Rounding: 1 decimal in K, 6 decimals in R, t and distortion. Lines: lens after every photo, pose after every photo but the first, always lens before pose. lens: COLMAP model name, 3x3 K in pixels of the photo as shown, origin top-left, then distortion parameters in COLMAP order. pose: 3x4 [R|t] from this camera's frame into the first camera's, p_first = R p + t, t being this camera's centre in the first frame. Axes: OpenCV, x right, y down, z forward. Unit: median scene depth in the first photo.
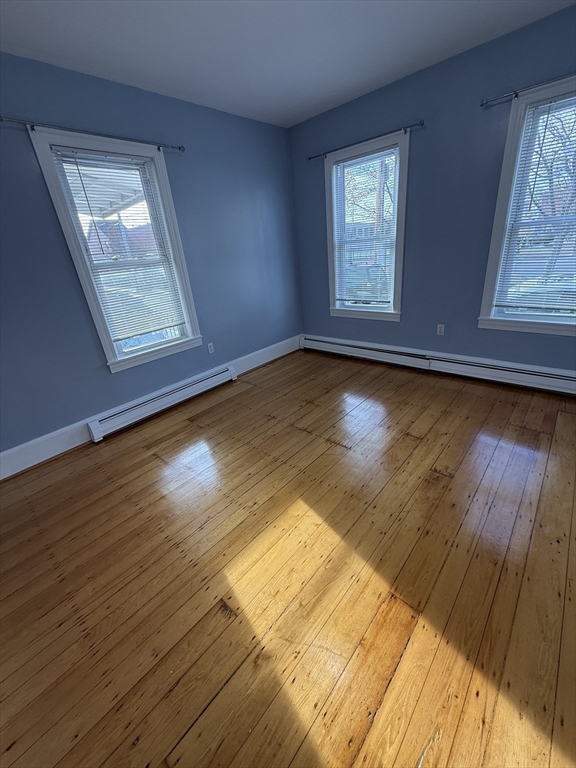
lens RADIAL K [[304.2, 0, 288.5], [0, 304.2, 382.9], [0, 0, 1]] dist [-0.000410, -0.000066]
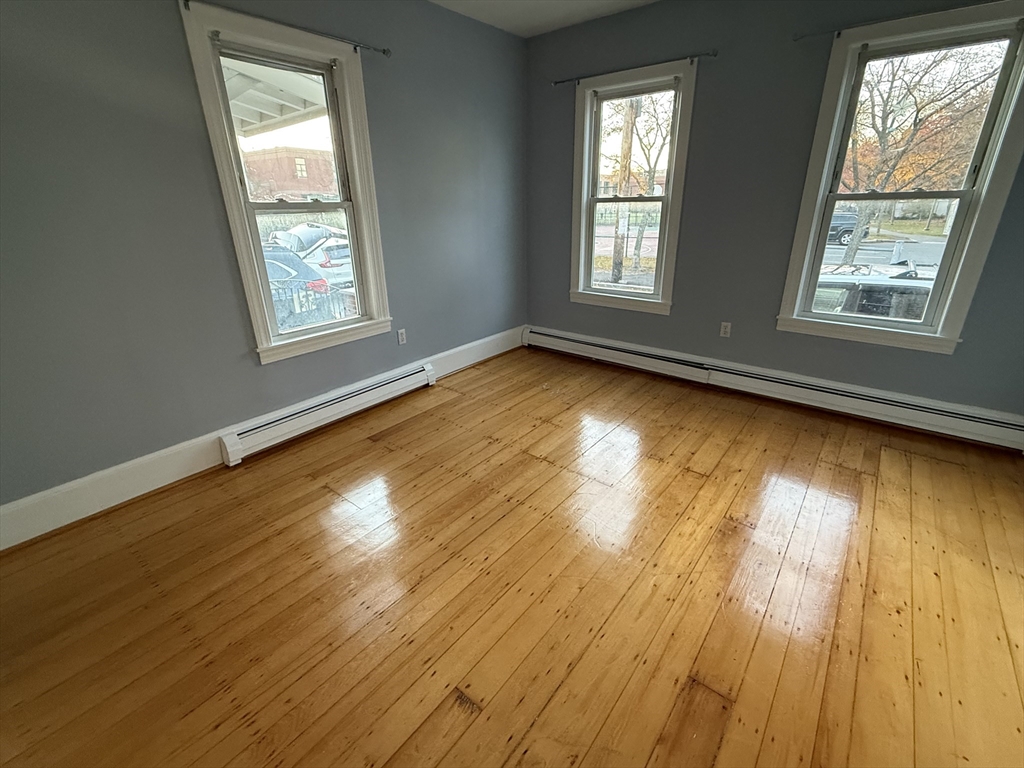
lens RADIAL K [[451.3, 0, 509.8], [0, 451.3, 382.2], [0, 0, 1]] dist [-0.002085, 0.001202]
pose [[0.995743, 0.050494, 0.077110, -0.117361], [-0.047674, 0.998140, -0.037984, 0.021214], [-0.078885, 0.034146, 0.996299, -0.040986]]
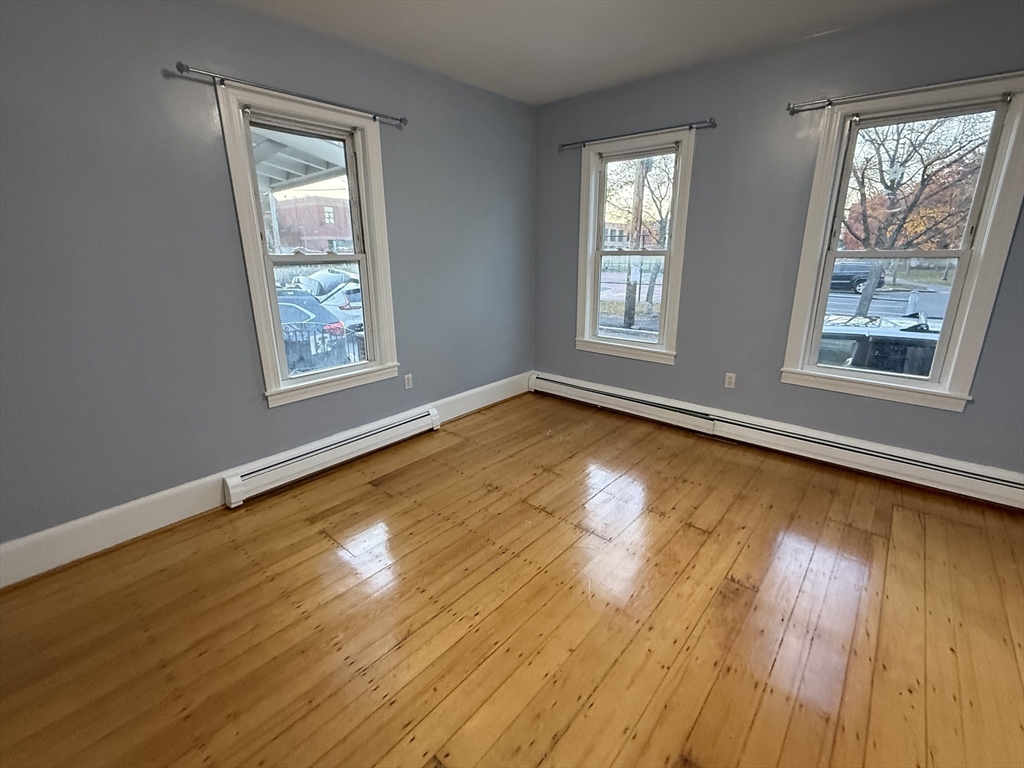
lens RADIAL K [[451.3, 0, 509.0], [0, 451.3, 381.5], [0, 0, 1]] dist [-0.002085, 0.001202]
pose [[0.996377, 0.076248, 0.037669, -0.086261], [-0.070913, 0.989373, -0.126932, 0.002005], [-0.046947, 0.123801, 0.991196, -0.056016]]
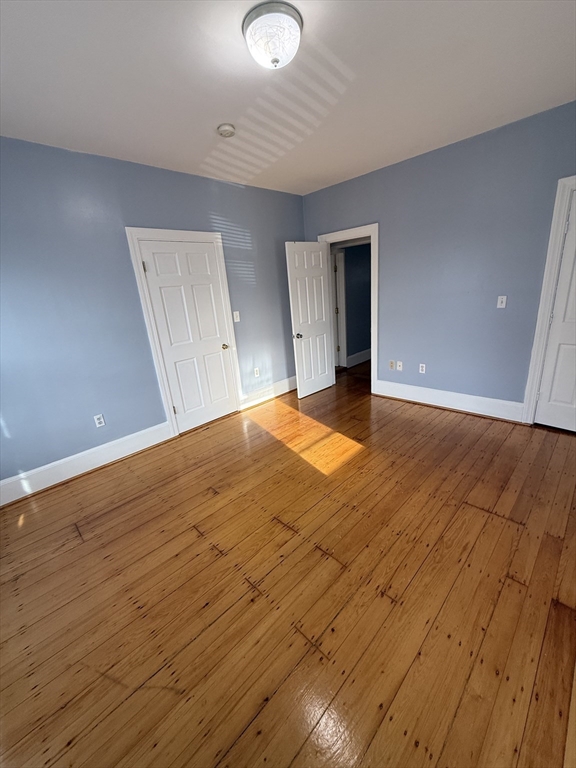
lens RADIAL K [[304.2, 0, 289.7], [0, 304.2, 384.7], [0, 0, 1]] dist [-0.000410, -0.000066]
pose [[-0.983468, 0.149308, 0.102457, 0.002798], [0.179794, 0.737795, 0.650640, -0.604397], [0.021553, 0.658305, -0.752443, 1.289439]]
